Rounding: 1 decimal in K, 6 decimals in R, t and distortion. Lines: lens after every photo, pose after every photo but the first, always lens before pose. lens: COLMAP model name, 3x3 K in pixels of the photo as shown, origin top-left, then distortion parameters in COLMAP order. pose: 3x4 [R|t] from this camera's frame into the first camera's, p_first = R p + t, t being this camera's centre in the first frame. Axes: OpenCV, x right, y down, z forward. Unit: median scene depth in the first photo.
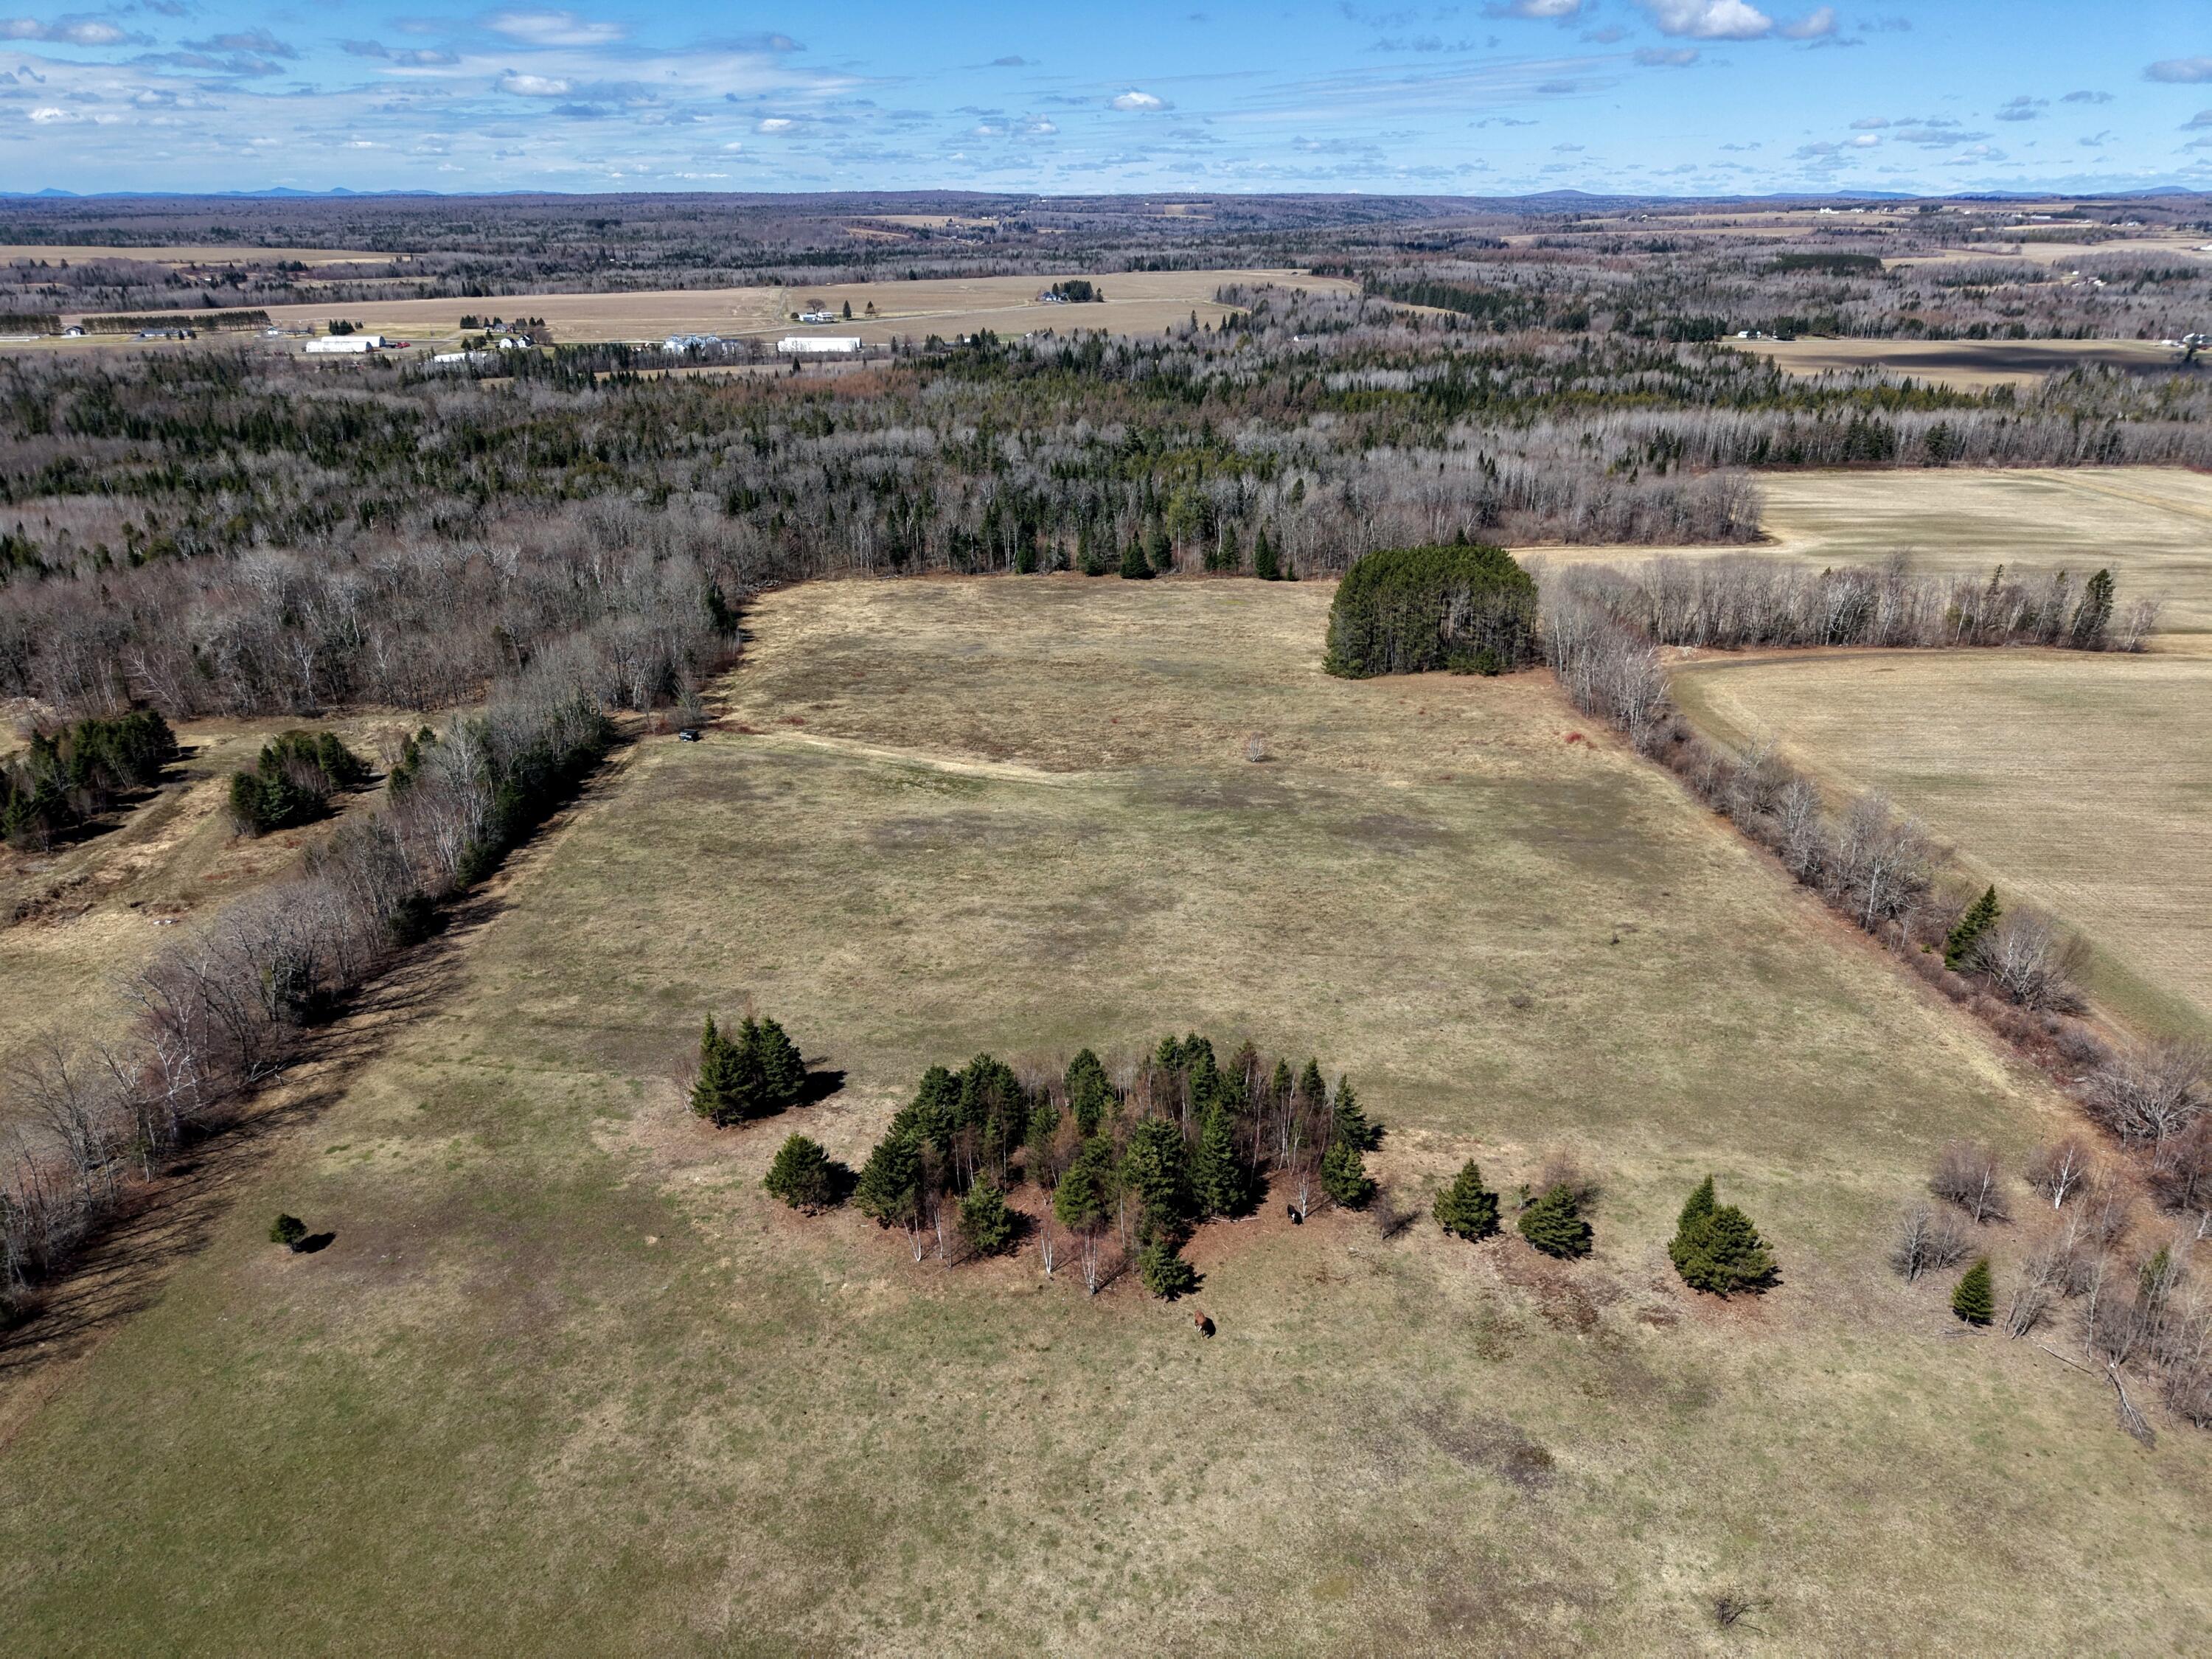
lens RADIAL K [[1480.4, 0, 1106.0], [0, 1480.4, 829.5], [0, 0, 1]] dist [0.011527, -0.008933]
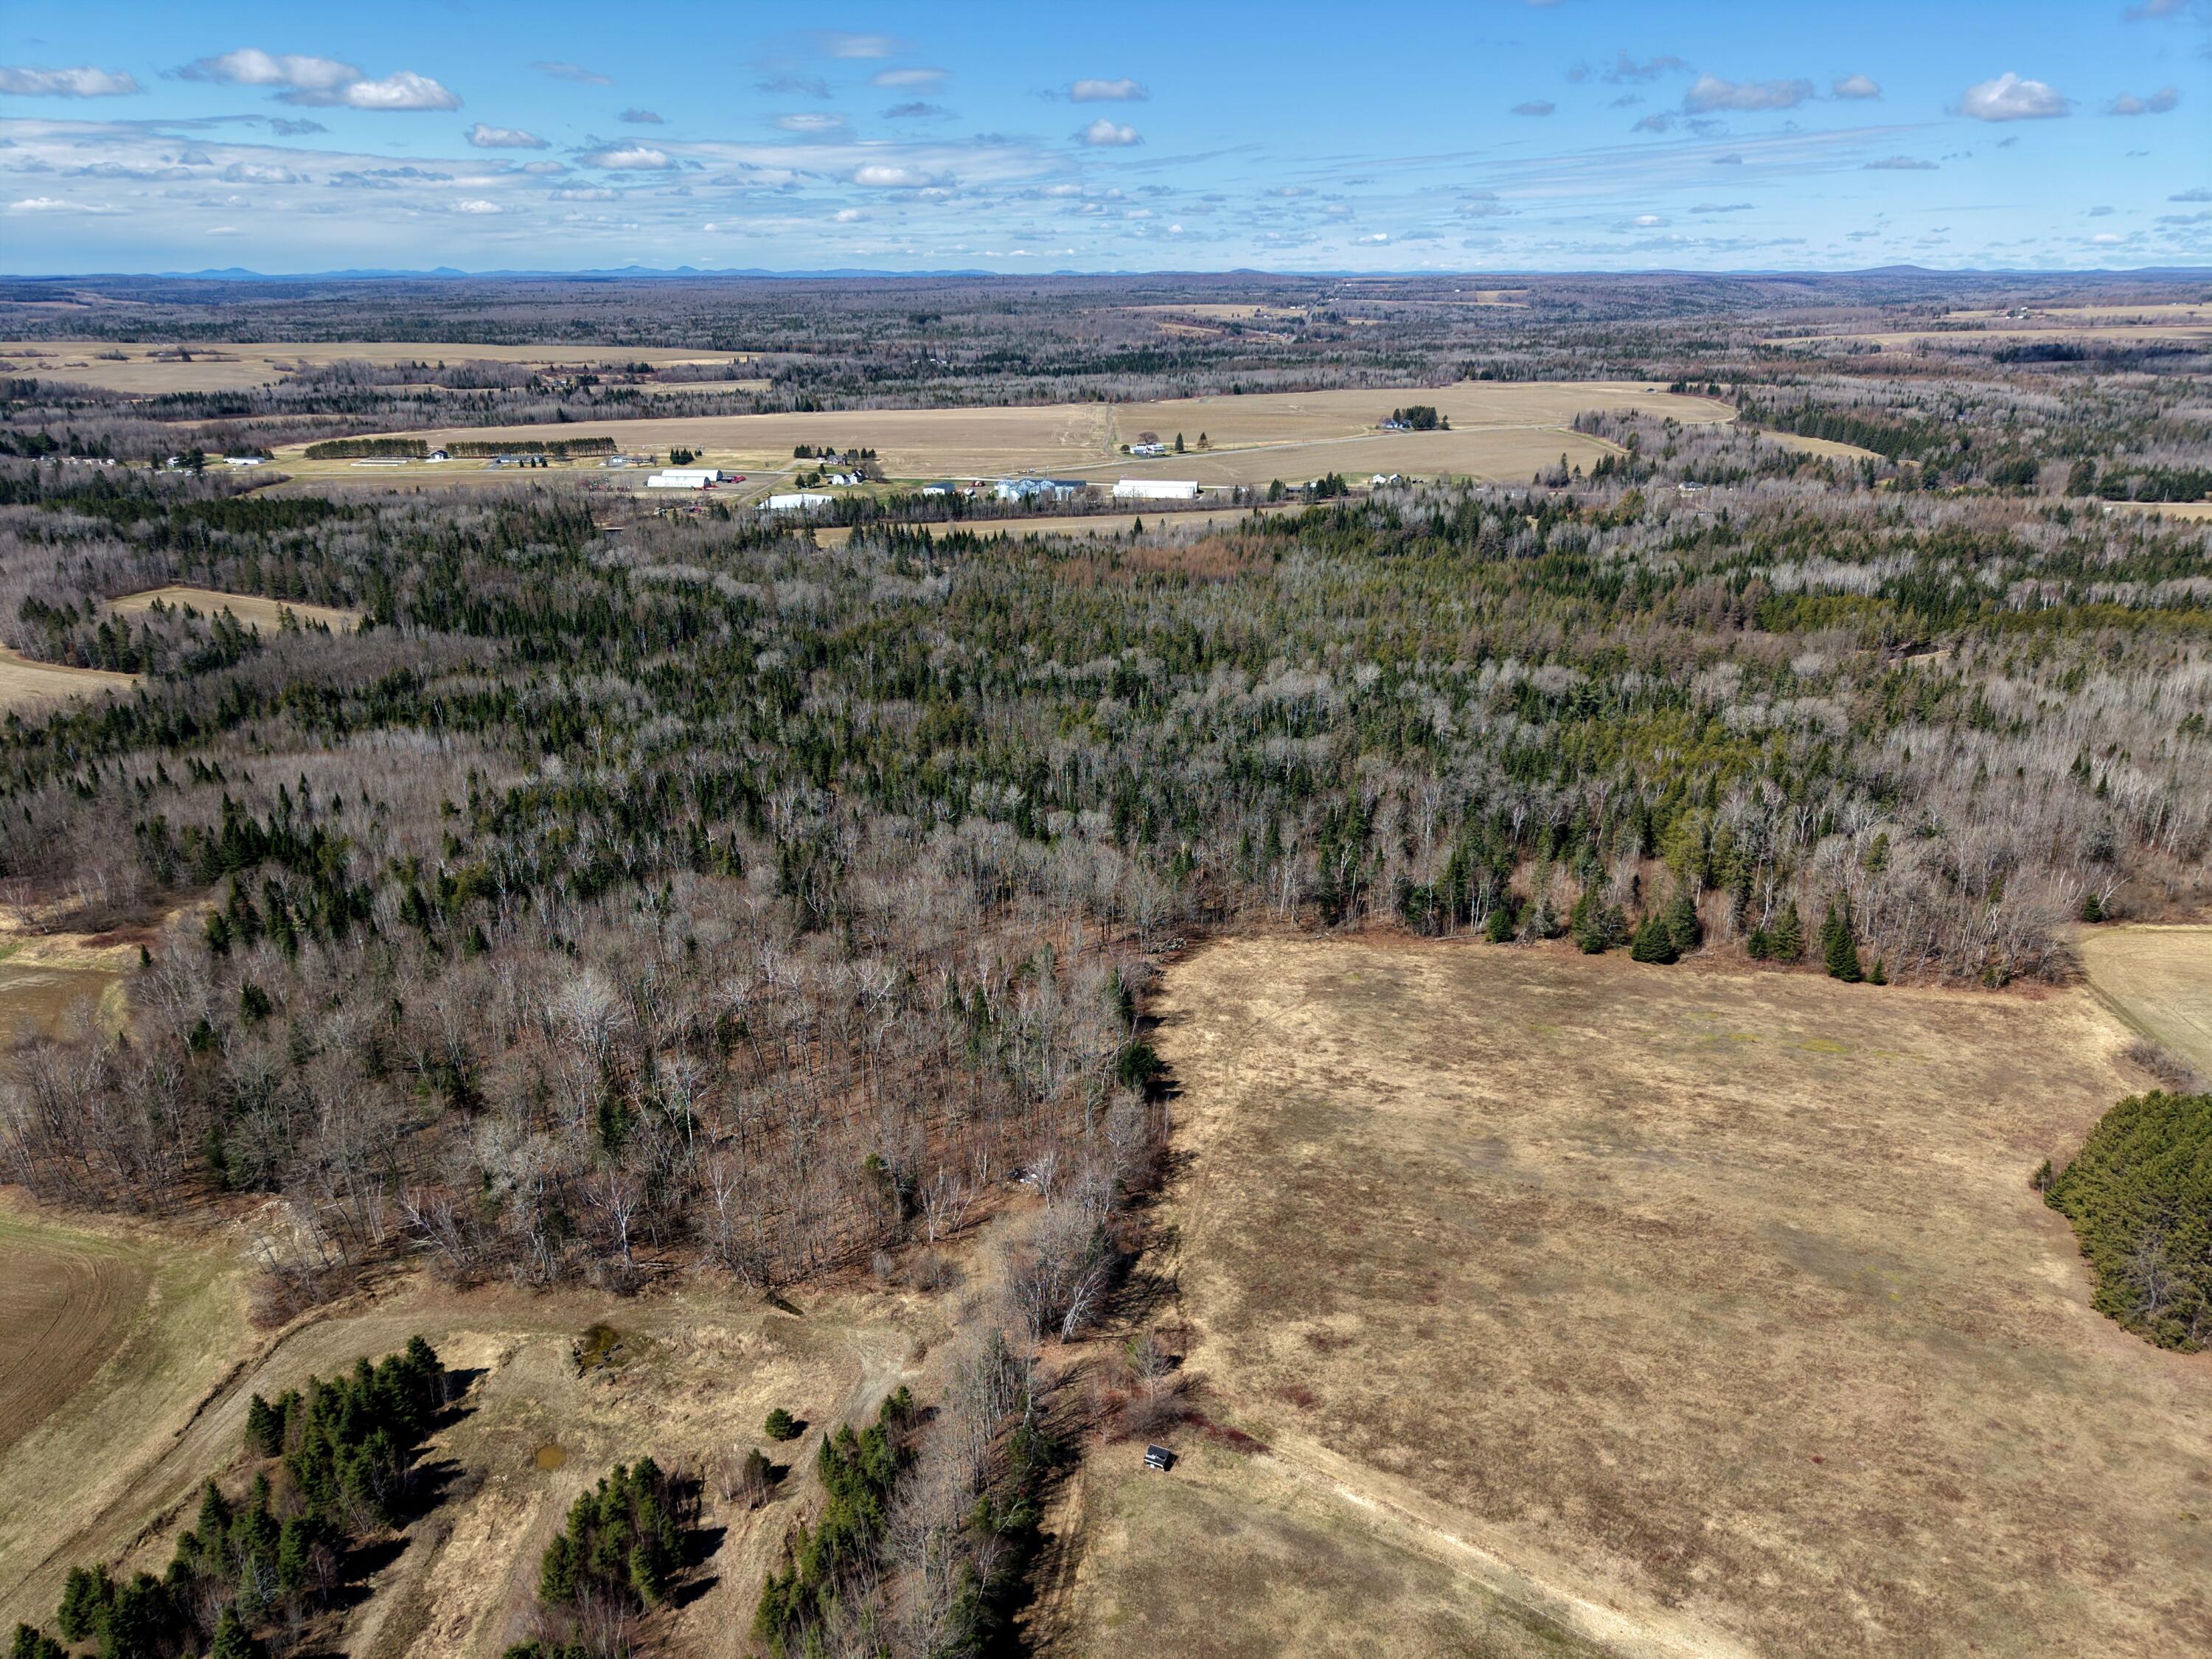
lens RADIAL K [[1477.3, 0, 1106.0], [0, 1477.3, 829.5], [0, 0, 1]] dist [0.030186, -0.037480]
pose [[0.983276, 0.062144, -0.171192, -0.041570], [-0.069423, 0.996906, -0.036859, -0.062189], [0.168372, 0.048127, 0.984548, 0.067510]]
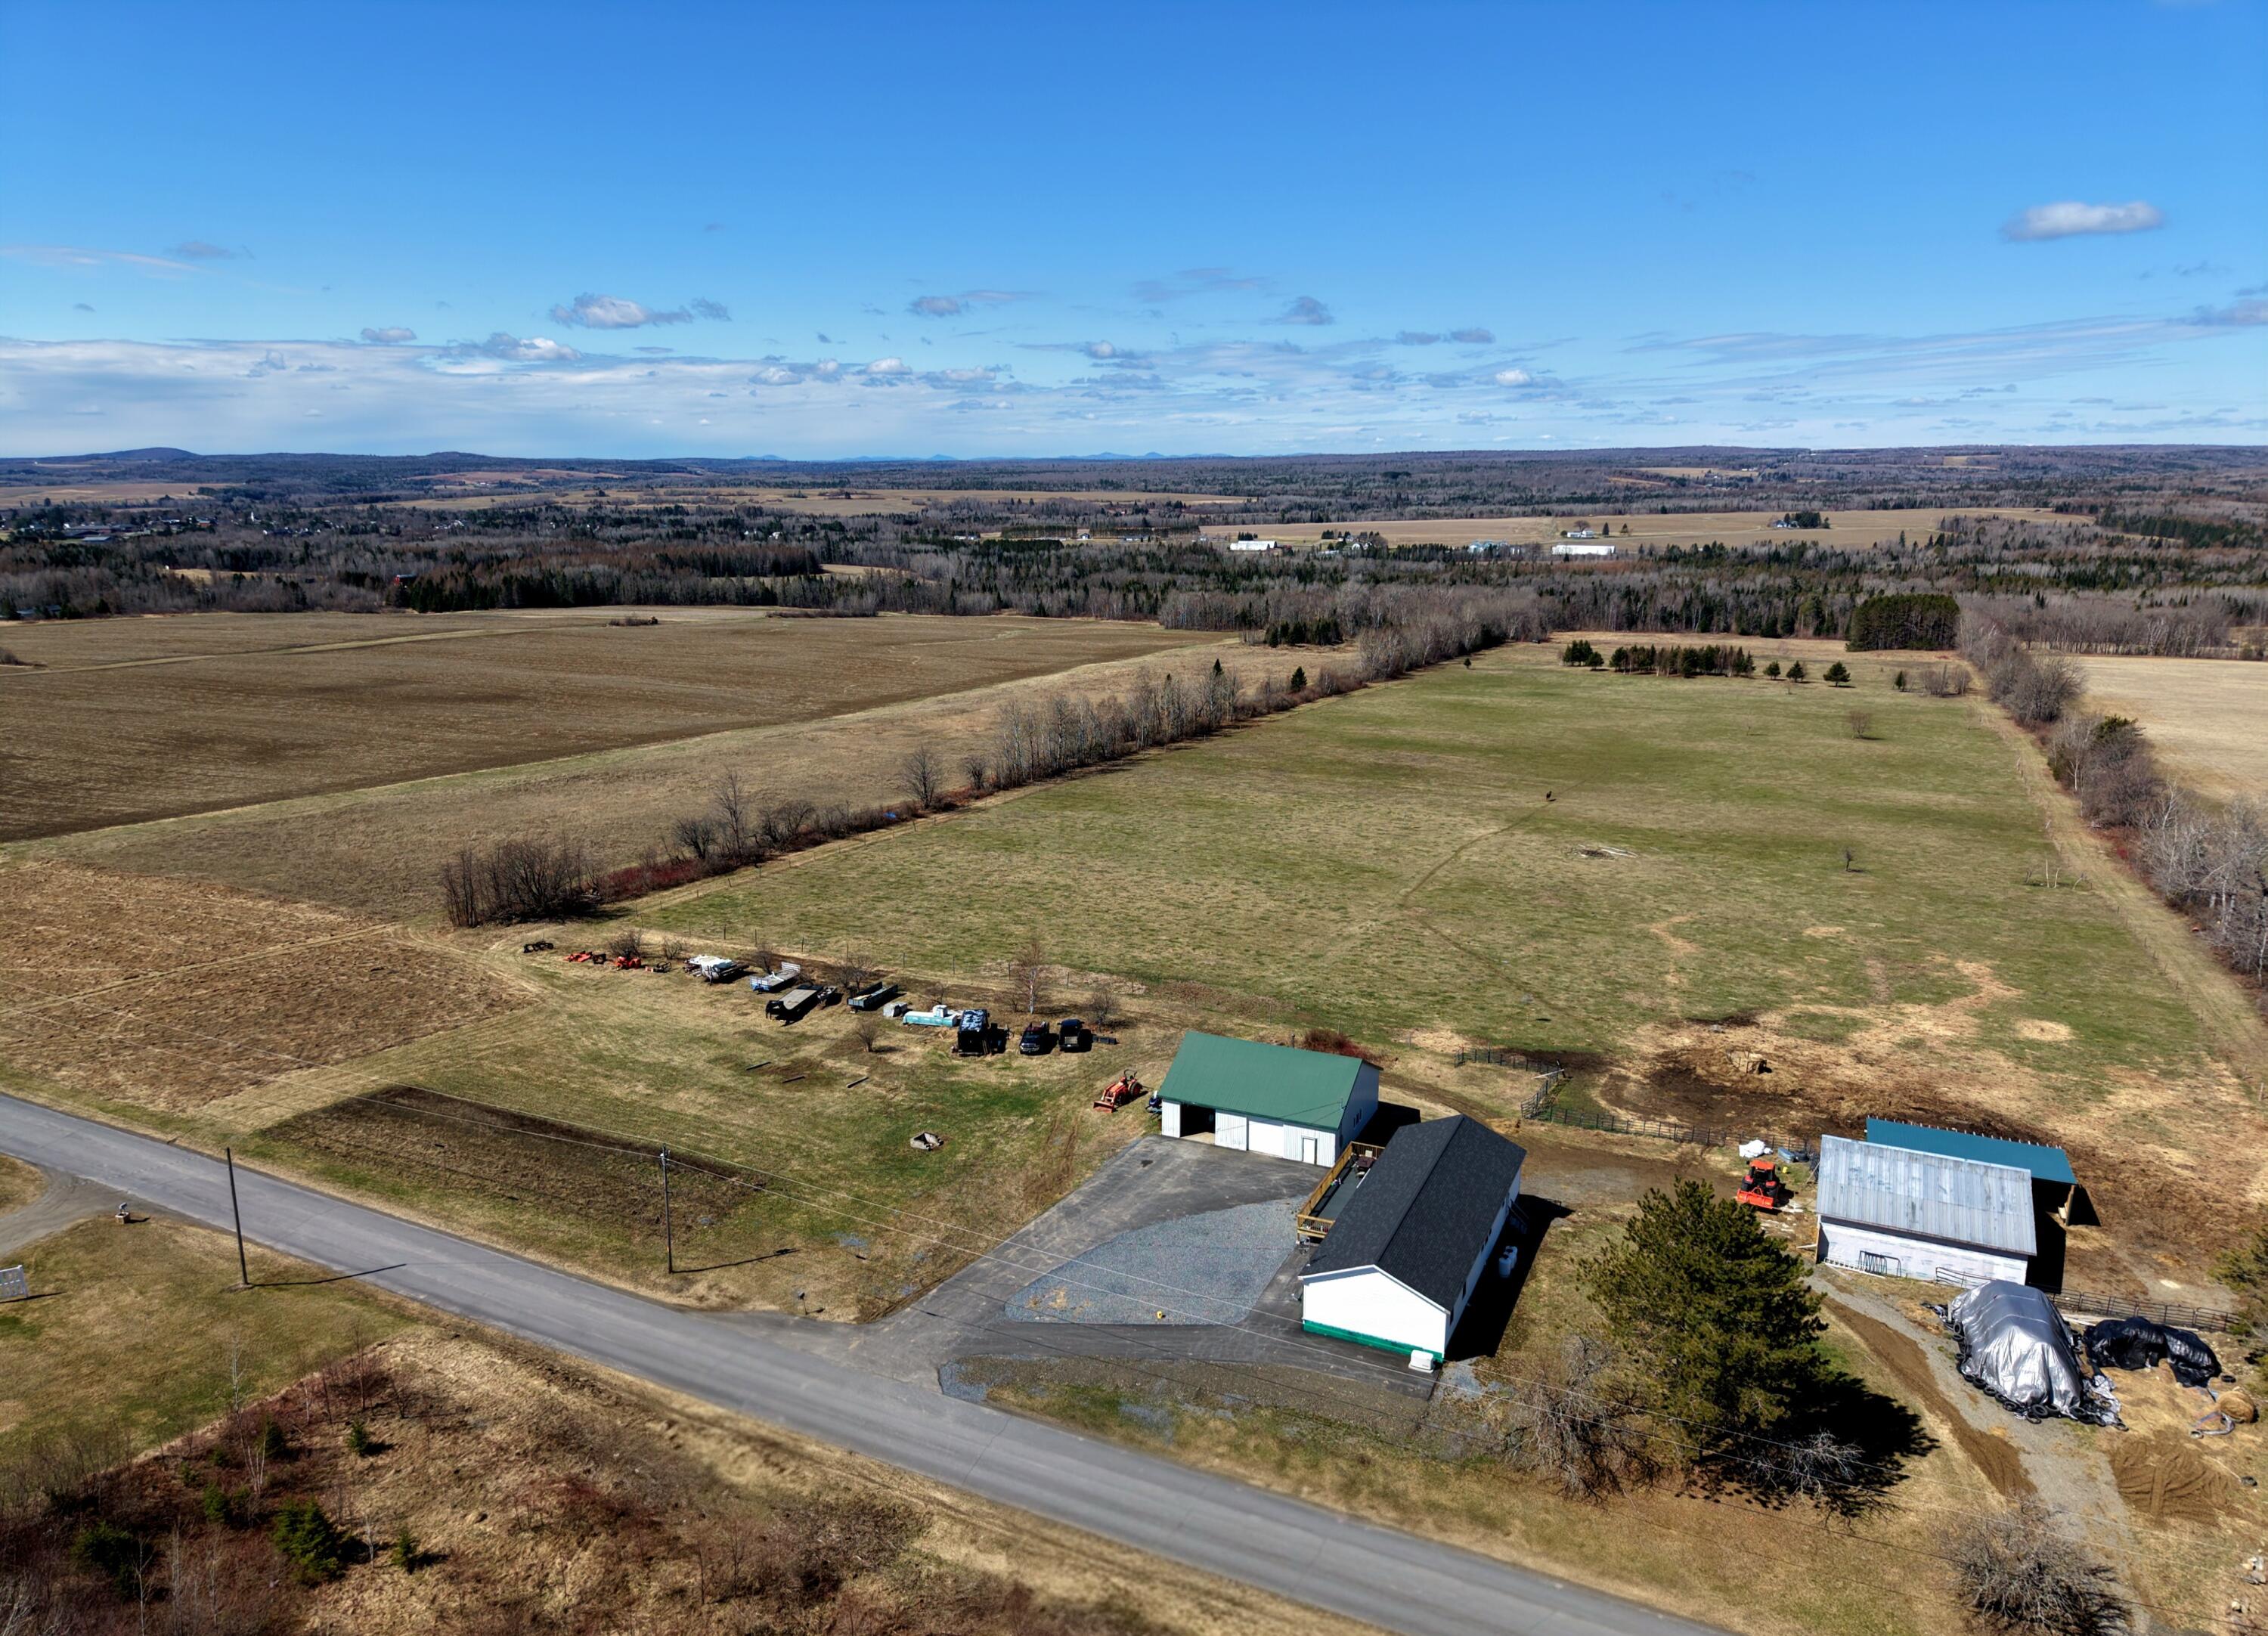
lens RADIAL K [[1512.8, 0, 1134.5], [0, 1512.8, 862.9], [0, 0, 1]] dist [0.027906, -0.035470]
pose [[0.899758, 0.105506, -0.423444, 0.043856], [-0.164128, 0.980905, -0.104346, 0.132286], [0.404349, 0.163385, 0.899893, -0.291223]]
